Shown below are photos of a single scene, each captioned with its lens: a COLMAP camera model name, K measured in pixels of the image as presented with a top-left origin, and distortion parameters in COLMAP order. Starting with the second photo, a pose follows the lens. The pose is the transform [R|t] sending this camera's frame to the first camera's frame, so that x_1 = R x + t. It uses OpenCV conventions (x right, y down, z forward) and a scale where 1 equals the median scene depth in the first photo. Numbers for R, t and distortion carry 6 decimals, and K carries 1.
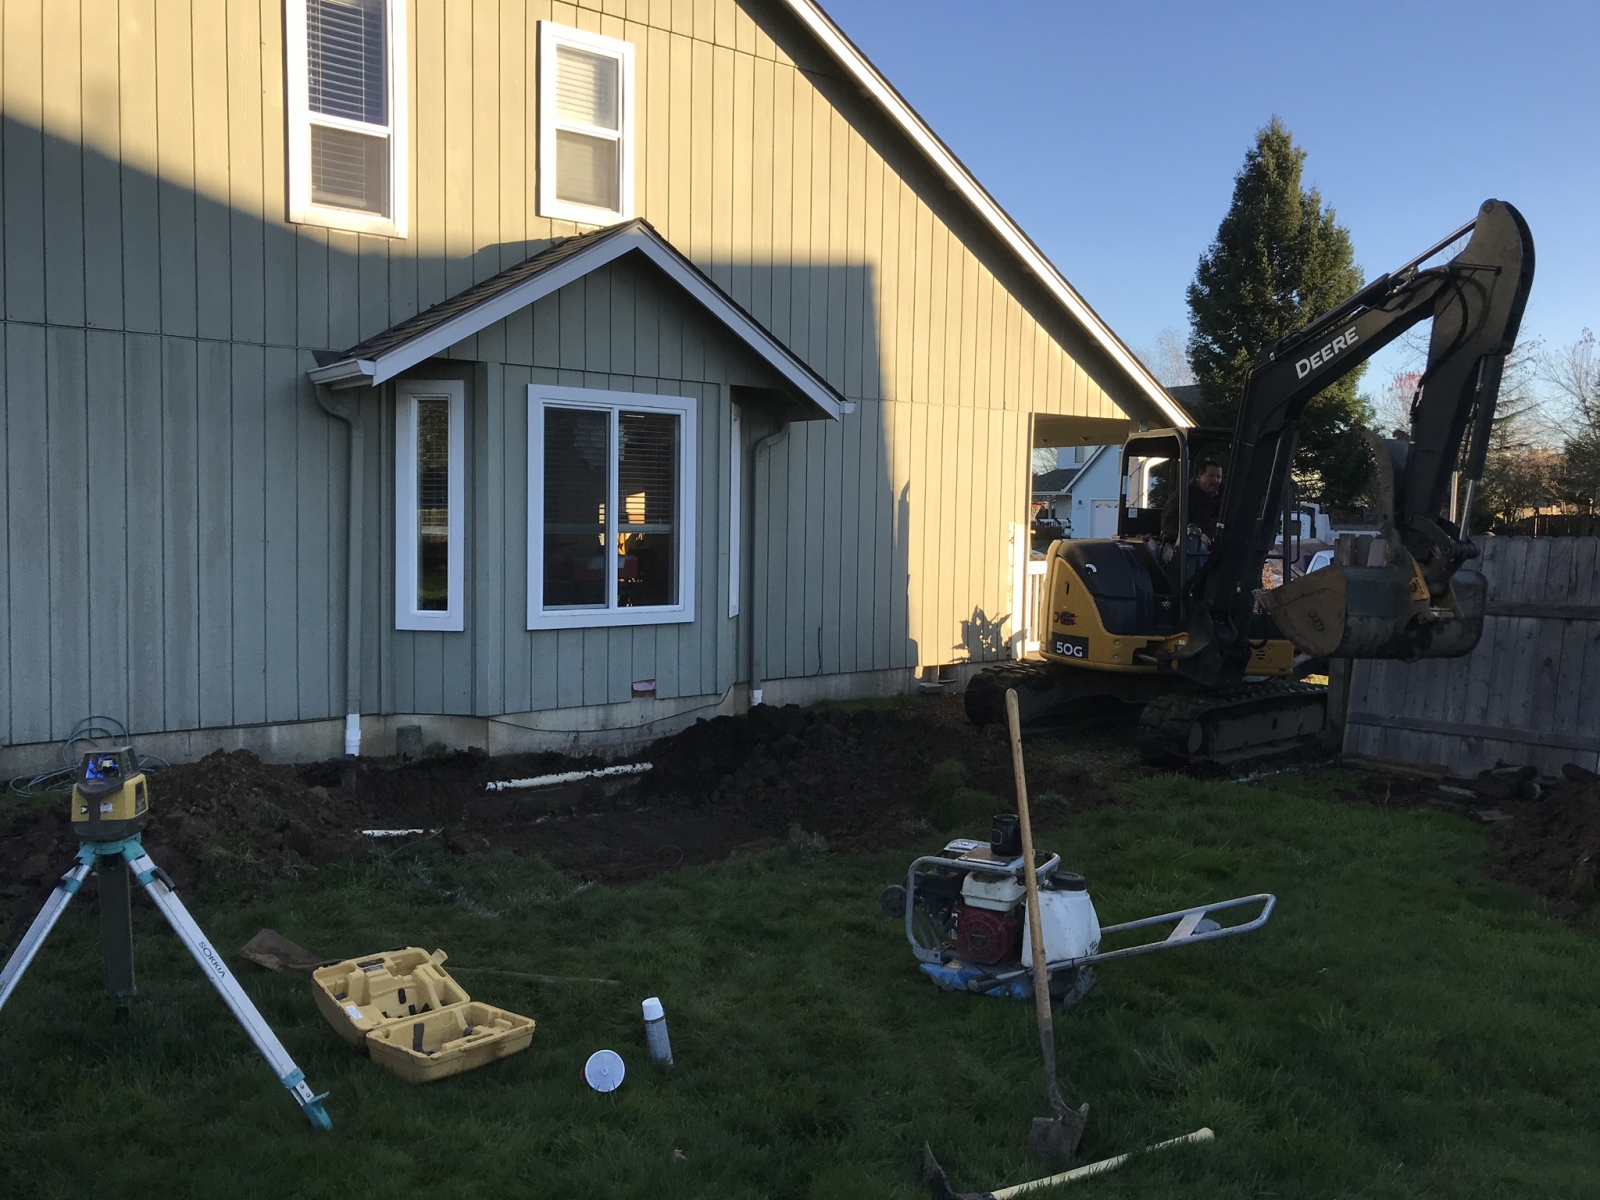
lens RADIAL K [[1311.6, 0, 803.0], [0, 1311.6, 594.3], [0, 0, 1]] dist [0.013663, 0.003420]
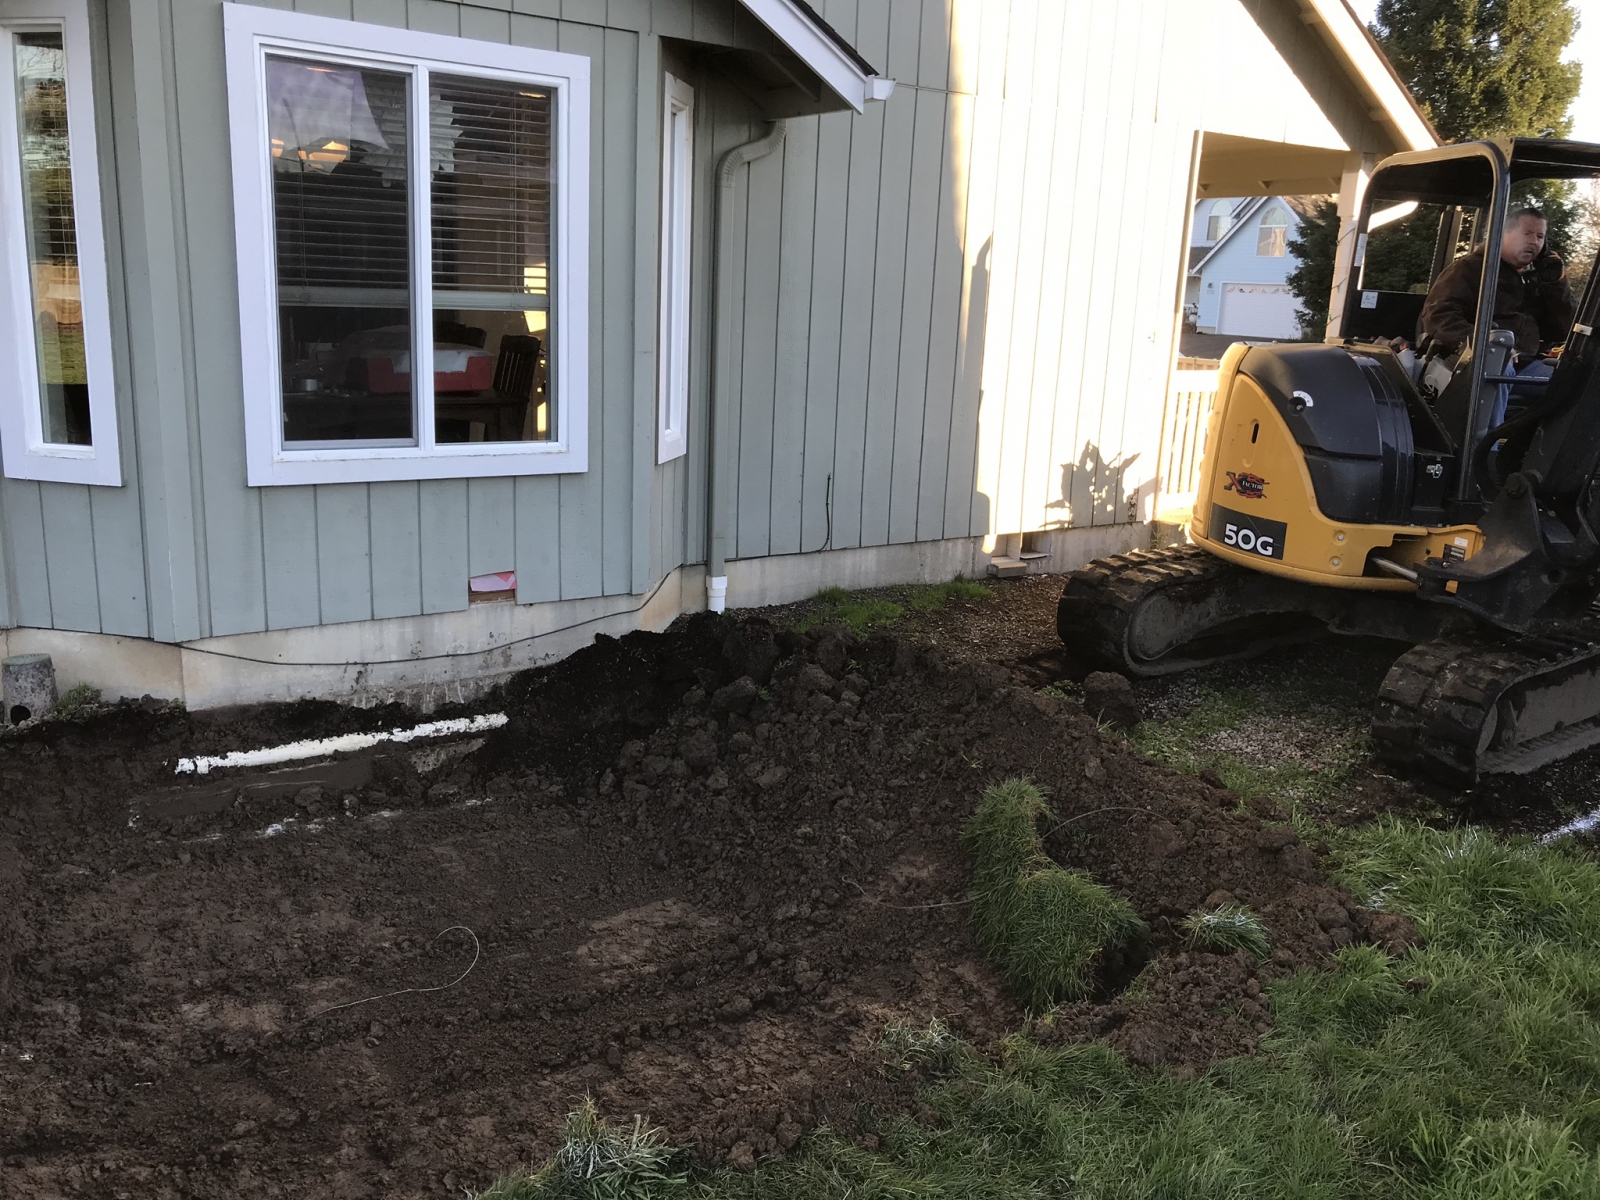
lens RADIAL K [[1311.6, 0, 803.0], [0, 1311.6, 594.3], [0, 0, 1]] dist [0.013663, 0.003420]
pose [[0.996438, 0.047272, -0.069830, 0.051750], [-0.034941, 0.985117, 0.168295, -0.025249], [0.076747, -0.165255, 0.983260, 0.428794]]
